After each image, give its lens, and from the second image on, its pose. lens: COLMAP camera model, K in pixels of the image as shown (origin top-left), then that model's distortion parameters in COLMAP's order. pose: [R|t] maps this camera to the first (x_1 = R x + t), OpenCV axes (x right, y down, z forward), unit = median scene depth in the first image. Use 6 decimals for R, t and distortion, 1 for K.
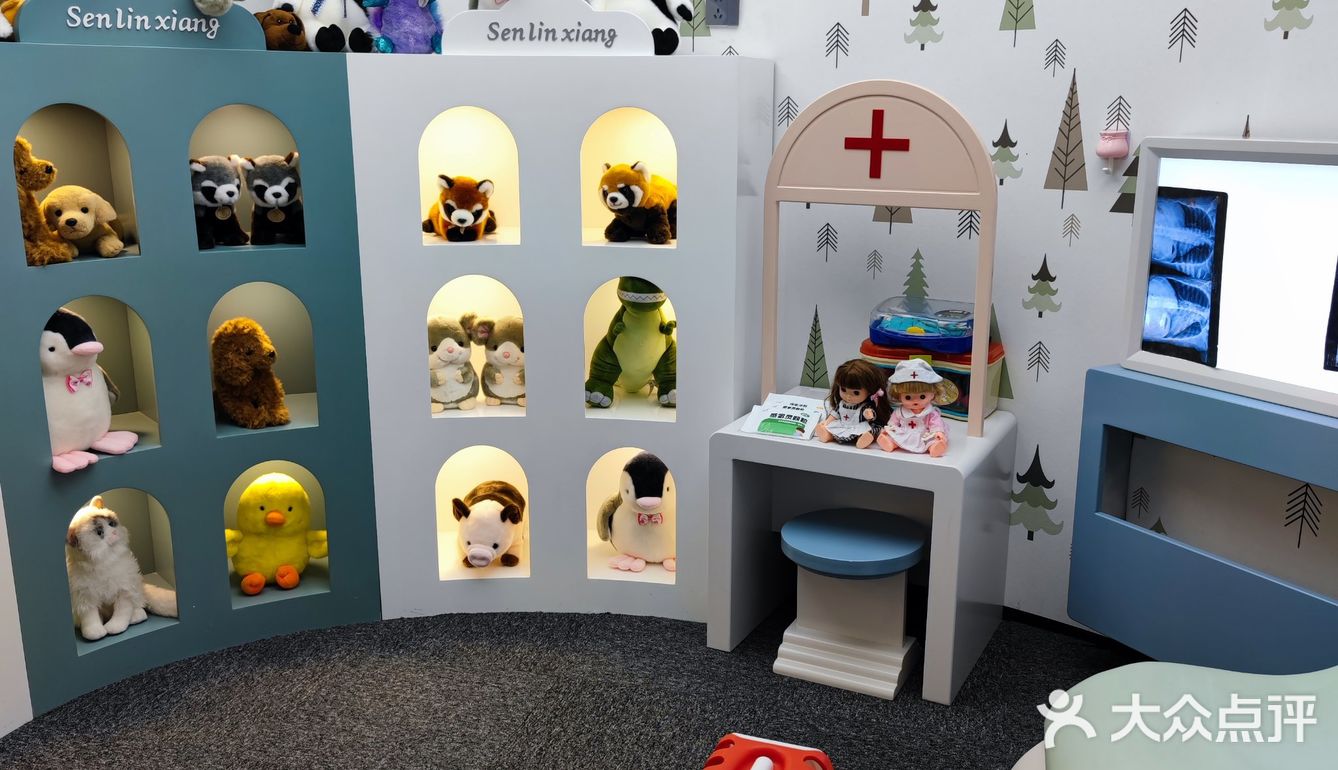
lens RADIAL K [[1200.5, 0, 665.3], [0, 1200.5, 392.9], [0, 0, 1]] dist [0.052476, -0.003656]
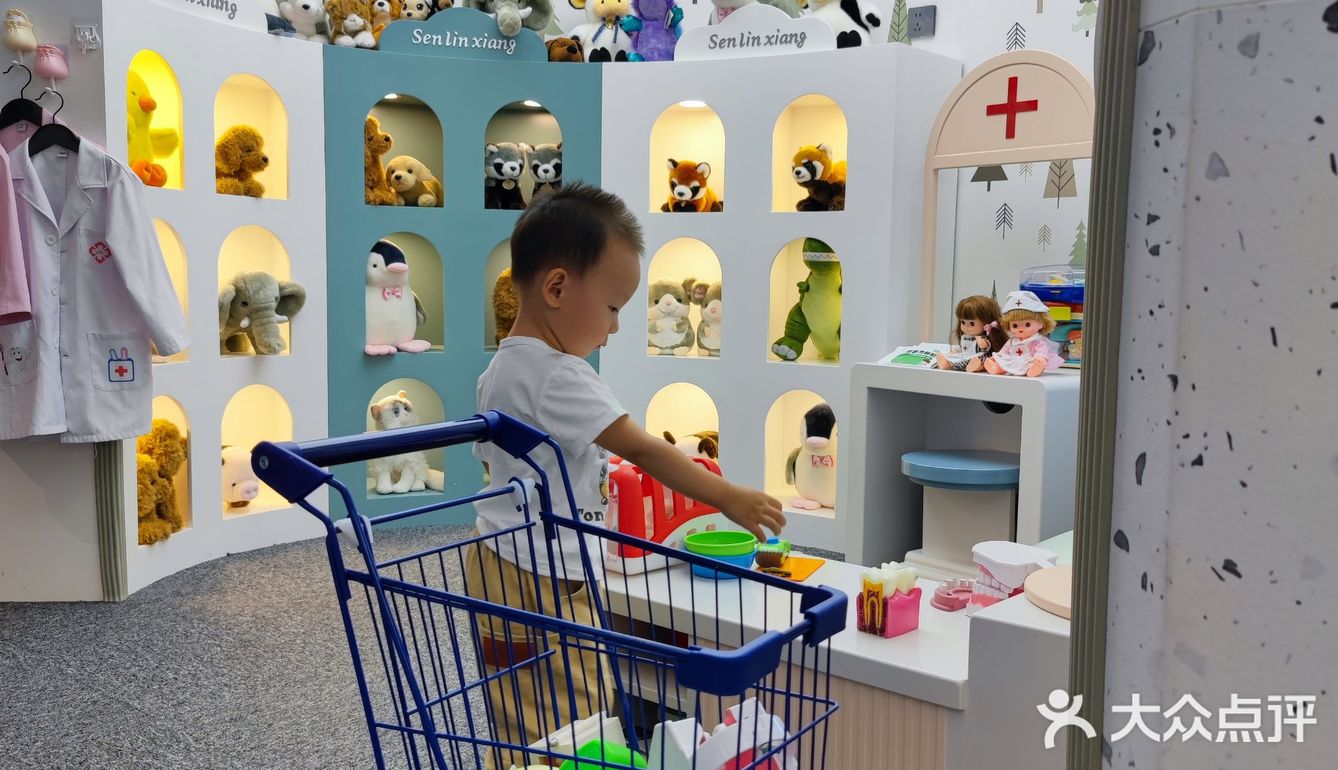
lens RADIAL K [[1200.5, 0, 665.3], [0, 1200.5, 392.9], [0, 0, 1]] dist [0.052476, -0.003656]
pose [[0.910963, 0.052796, -0.409095, 0.343339], [-0.116989, 0.984119, -0.133503, 0.232016], [0.395550, 0.169475, 0.902673, -0.087579]]
